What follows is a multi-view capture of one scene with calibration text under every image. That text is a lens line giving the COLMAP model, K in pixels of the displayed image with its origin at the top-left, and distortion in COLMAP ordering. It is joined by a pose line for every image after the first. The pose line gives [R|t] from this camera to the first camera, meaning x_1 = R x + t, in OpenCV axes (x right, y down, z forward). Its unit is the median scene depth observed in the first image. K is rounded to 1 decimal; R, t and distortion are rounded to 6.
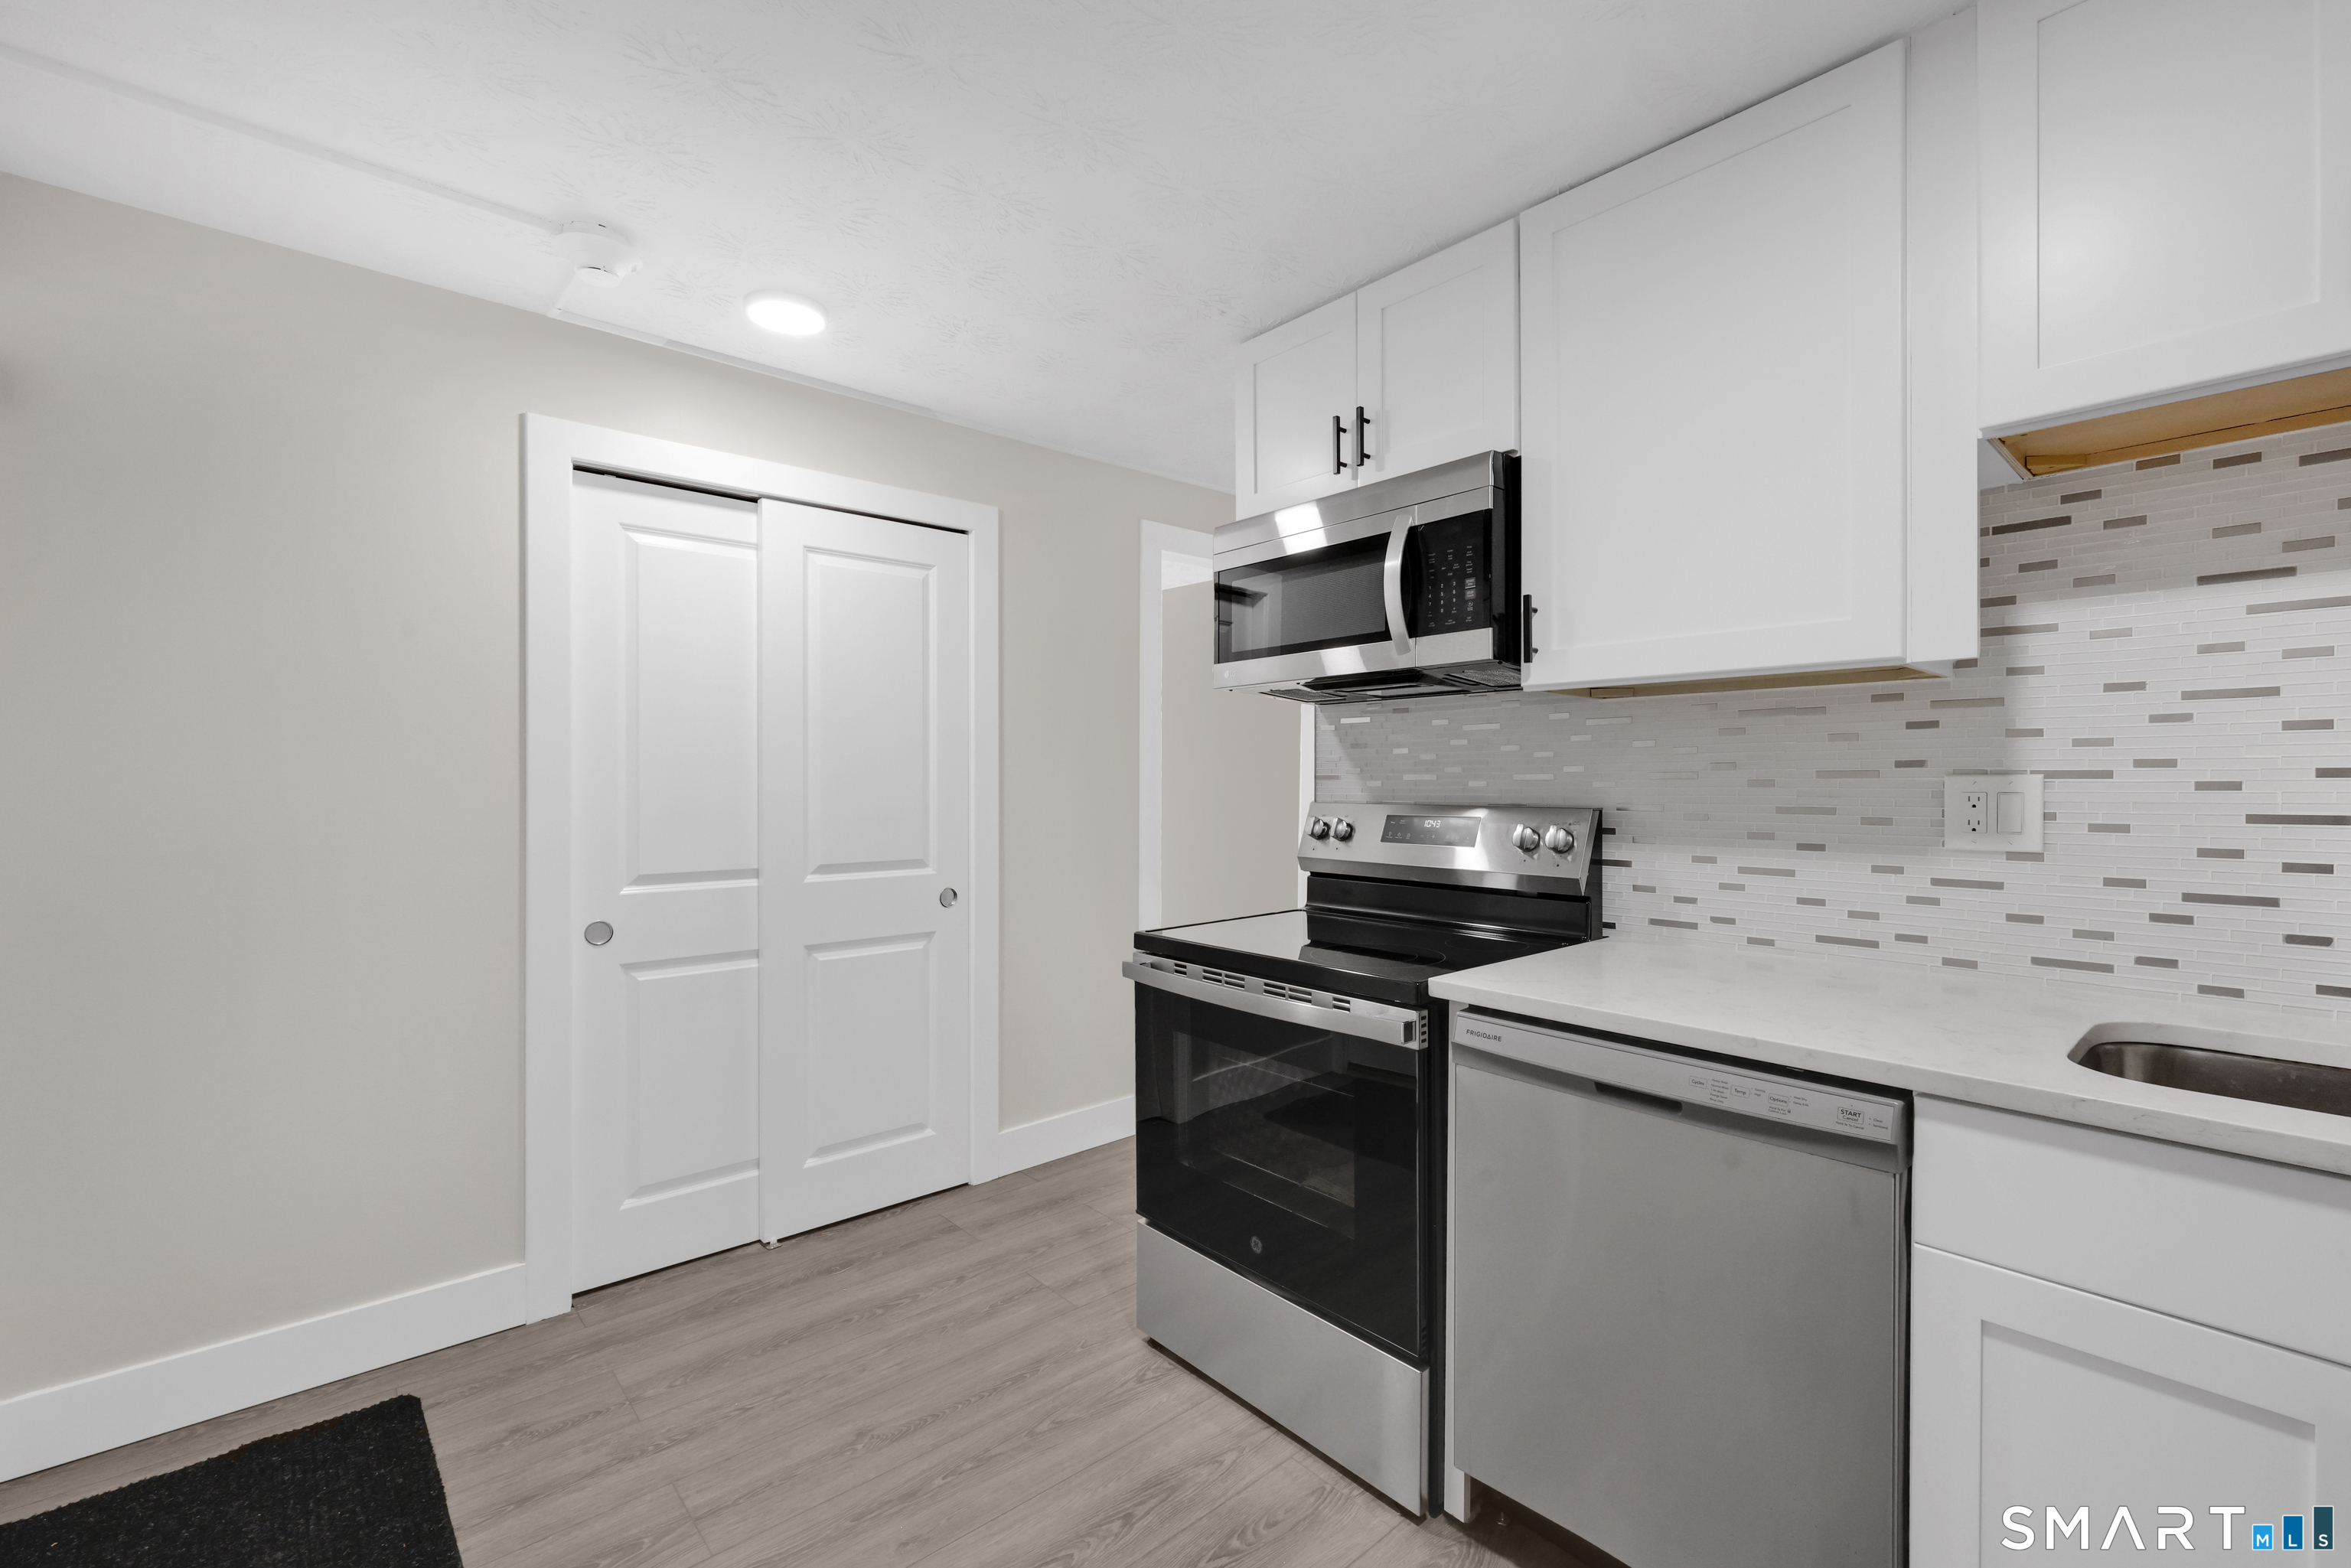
lens RADIAL K [[996.7, 0, 1164.3], [0, 996.7, 784.4], [0, 0, 1]] dist [-0.007801, 0.001485]
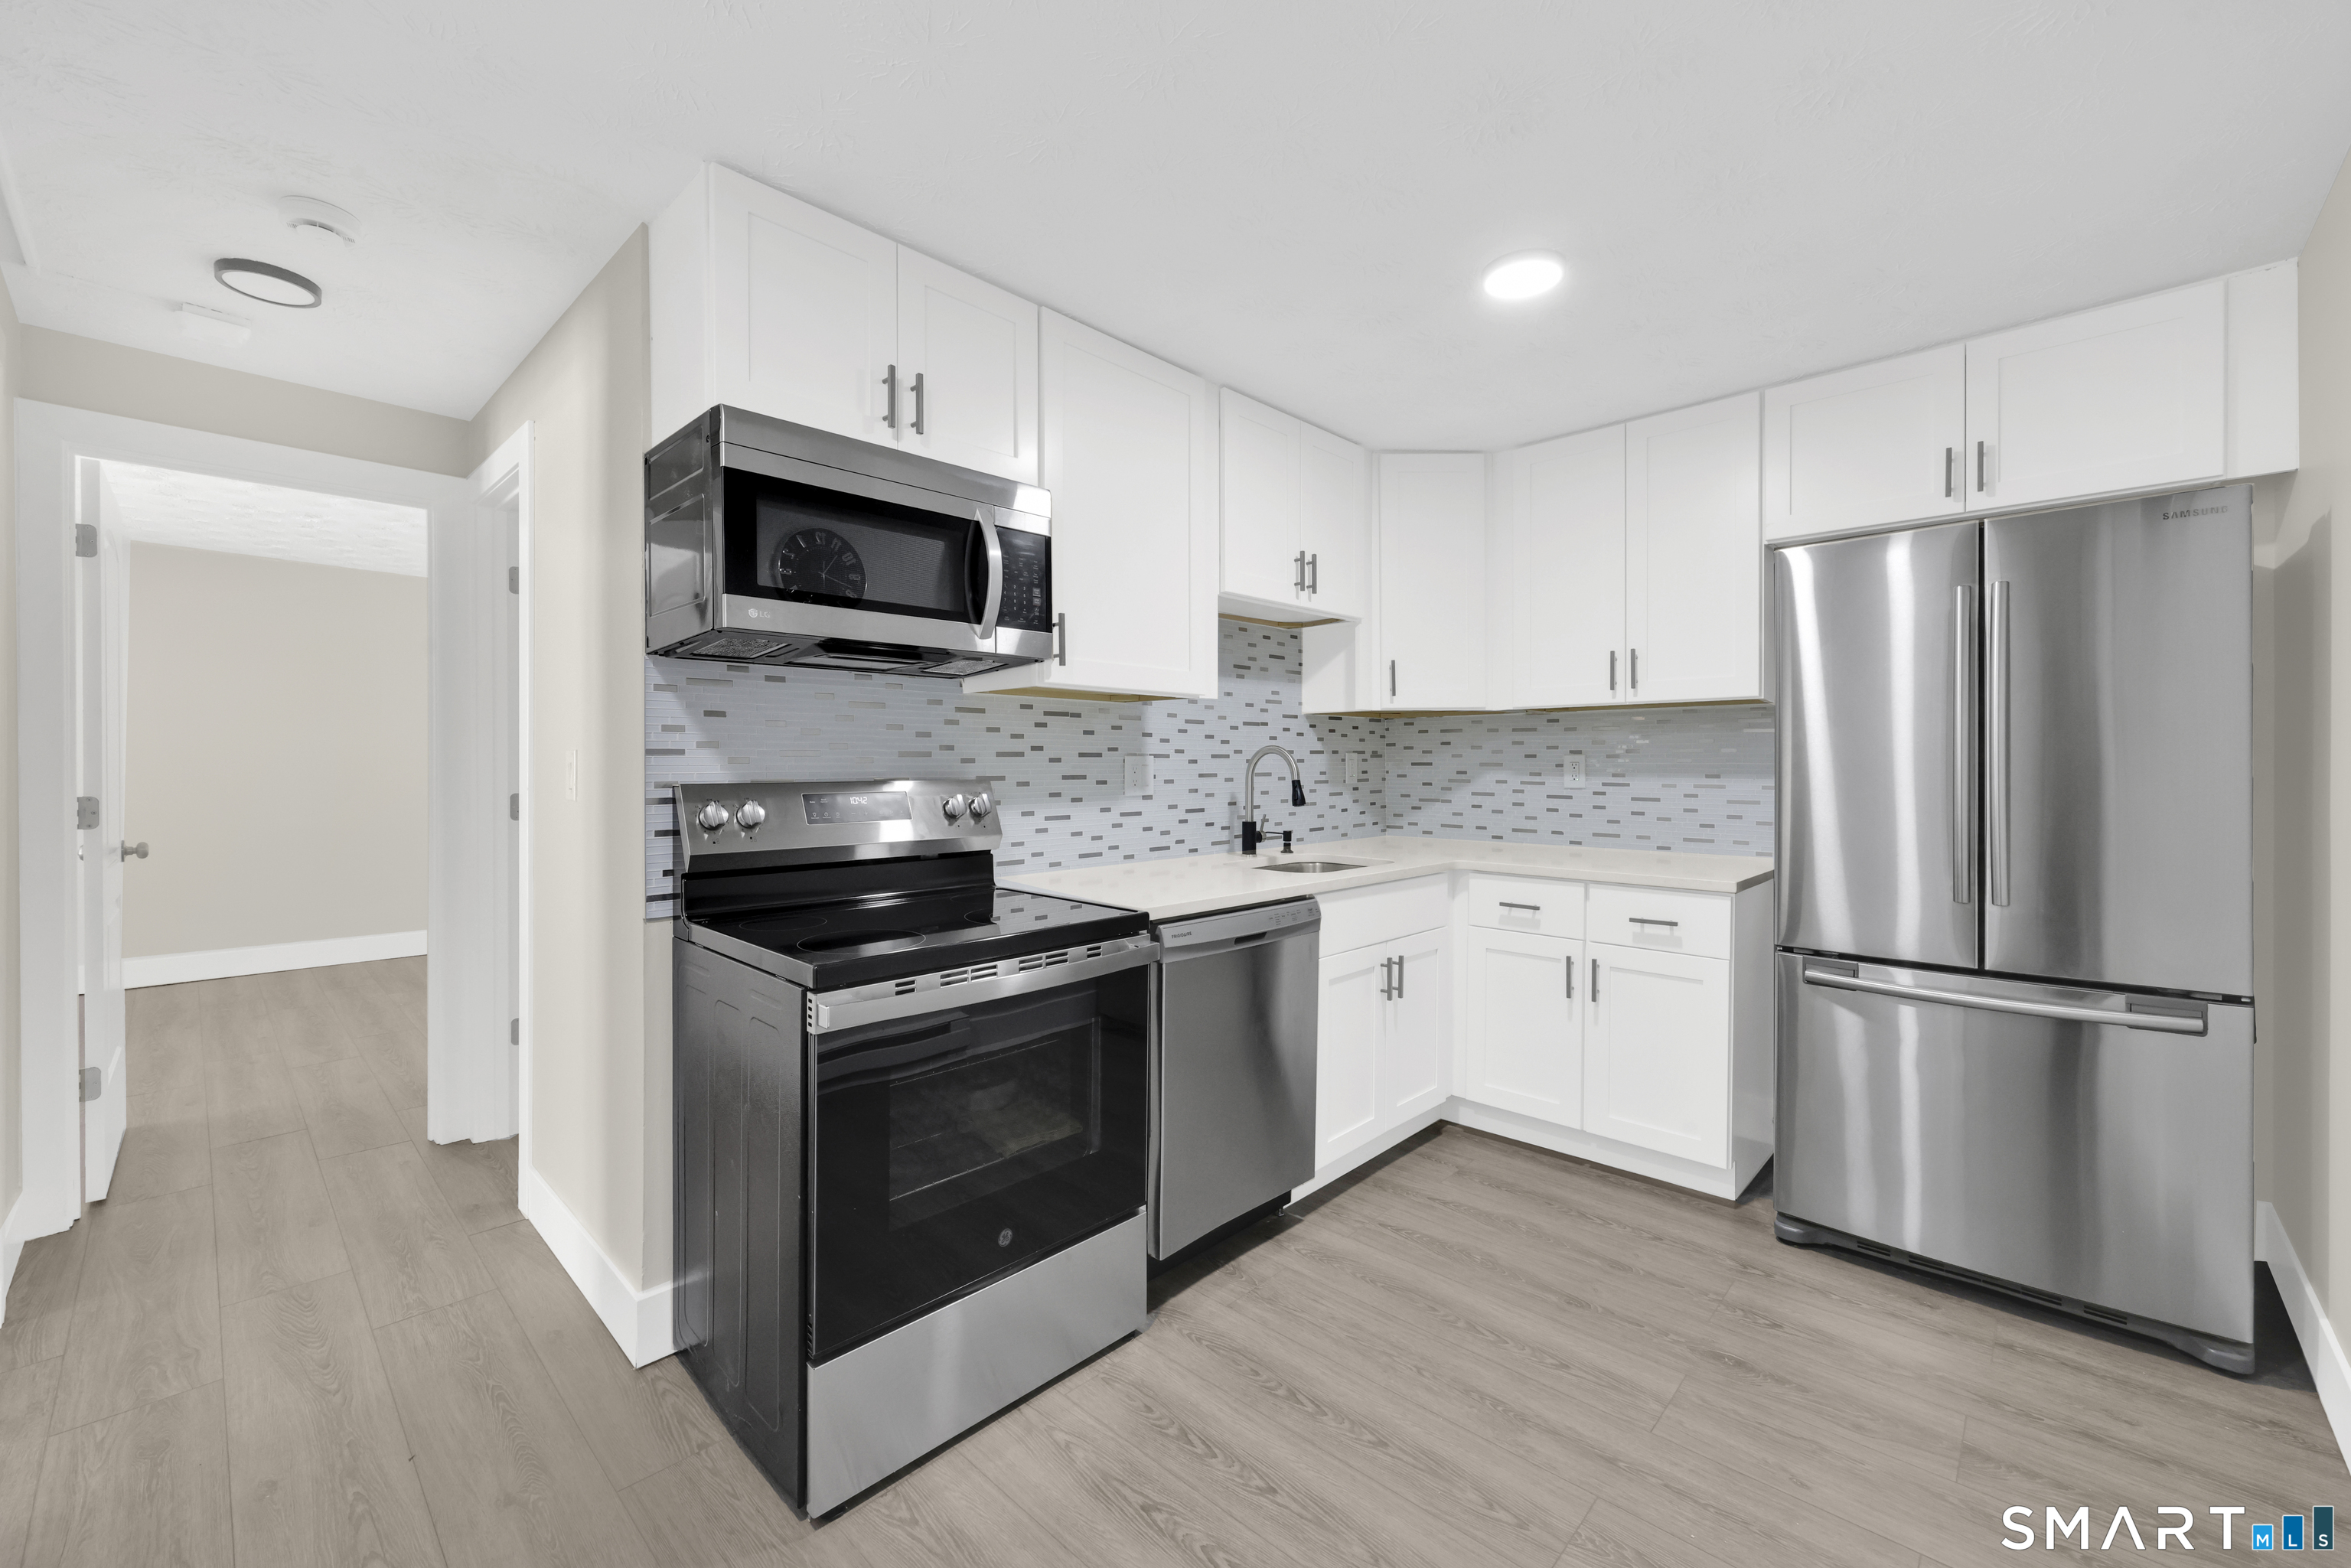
lens RADIAL K [[996.7, 0, 1167.3], [0, 996.7, 768.2], [0, 0, 1]] dist [-0.007801, 0.001485]
pose [[-0.114265, -0.007930, 0.993419, -0.934312], [-0.001358, 0.999968, 0.007826, -0.000332], [-0.993449, -0.000455, -0.114272, 1.013042]]
